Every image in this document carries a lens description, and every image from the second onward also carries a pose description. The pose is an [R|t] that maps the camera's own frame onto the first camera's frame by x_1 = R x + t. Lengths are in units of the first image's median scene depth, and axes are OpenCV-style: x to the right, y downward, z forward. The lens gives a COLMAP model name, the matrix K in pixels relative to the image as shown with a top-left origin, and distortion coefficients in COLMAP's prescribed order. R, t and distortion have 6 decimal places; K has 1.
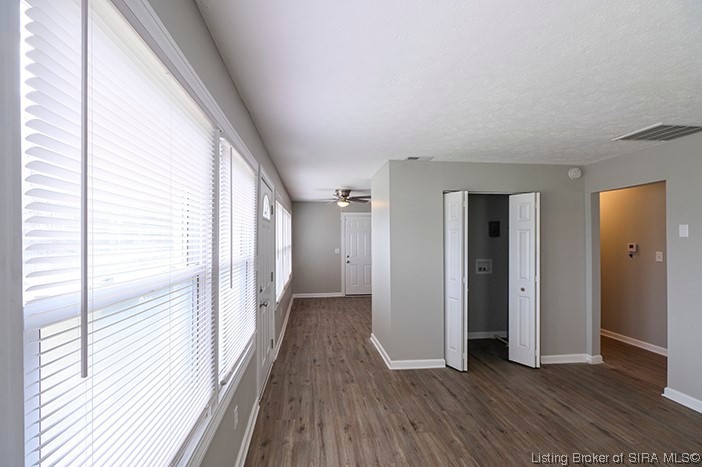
lens RADIAL K [[325.0, 0, 351.0], [0, 325.0, 233.5], [0, 0, 1]] dist [0.001159, 0.000417]
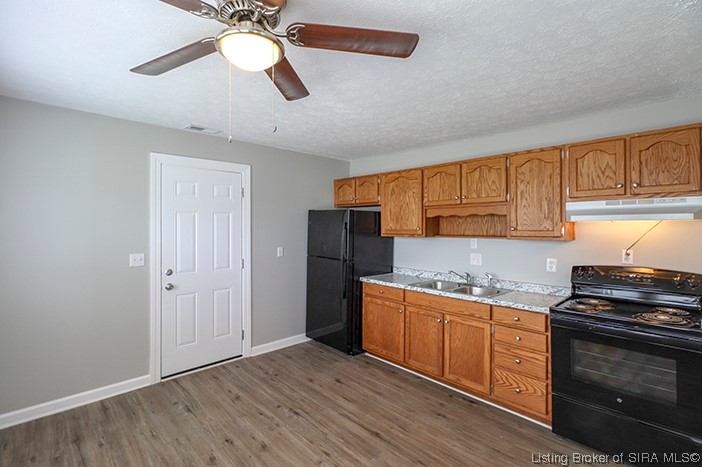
lens RADIAL K [[334.5, 0, 346.4], [0, 334.5, 227.2], [0, 0, 1]] dist [0.000749, -0.000475]
pose [[0.804629, -0.002703, 0.593772, -0.174922], [-0.010514, 0.999768, 0.018800, 0.027142], [-0.593685, -0.021370, 0.804414, 1.407135]]
